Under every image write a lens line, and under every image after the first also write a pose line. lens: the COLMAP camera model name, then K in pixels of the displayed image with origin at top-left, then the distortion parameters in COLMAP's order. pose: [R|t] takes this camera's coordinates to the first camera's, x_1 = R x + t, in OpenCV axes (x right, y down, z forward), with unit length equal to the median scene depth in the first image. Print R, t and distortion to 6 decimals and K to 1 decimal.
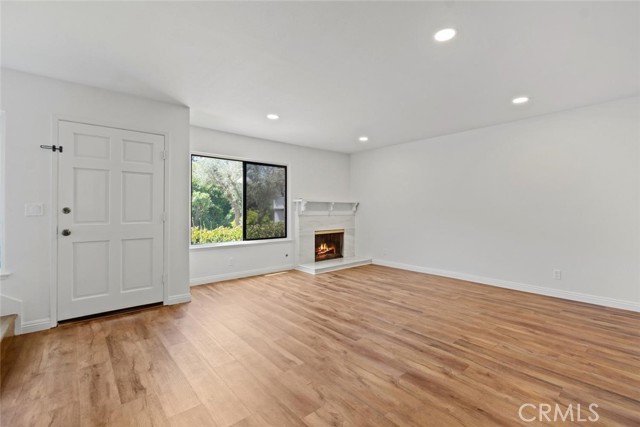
lens RADIAL K [[287.1, 0, 336.0], [0, 287.1, 211.0], [0, 0, 1]] dist [0.002819, 0.000242]
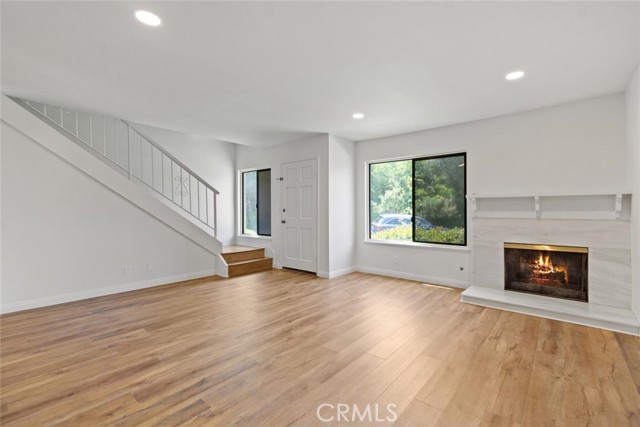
lens RADIAL K [[282.3, 0, 340.3], [0, 282.3, 211.5], [0, 0, 1]] dist [0.000297, -0.000880]
pose [[0.160177, 0.005492, -0.987073, 0.711586], [-0.001472, 0.999985, 0.005325, -0.003248], [0.987087, 0.000600, 0.160183, 0.762543]]
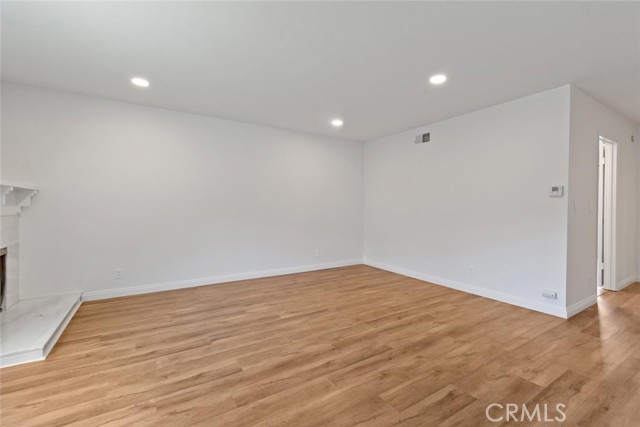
lens RADIAL K [[285.6, 0, 345.0], [0, 285.6, 207.5], [0, 0, 1]] dist [0.000378, -0.000660]
pose [[0.131458, -0.000098, 0.991322, -0.543905], [-0.003189, 0.999995, 0.000522, -0.000884], [-0.991317, -0.003230, 0.131457, 0.653350]]
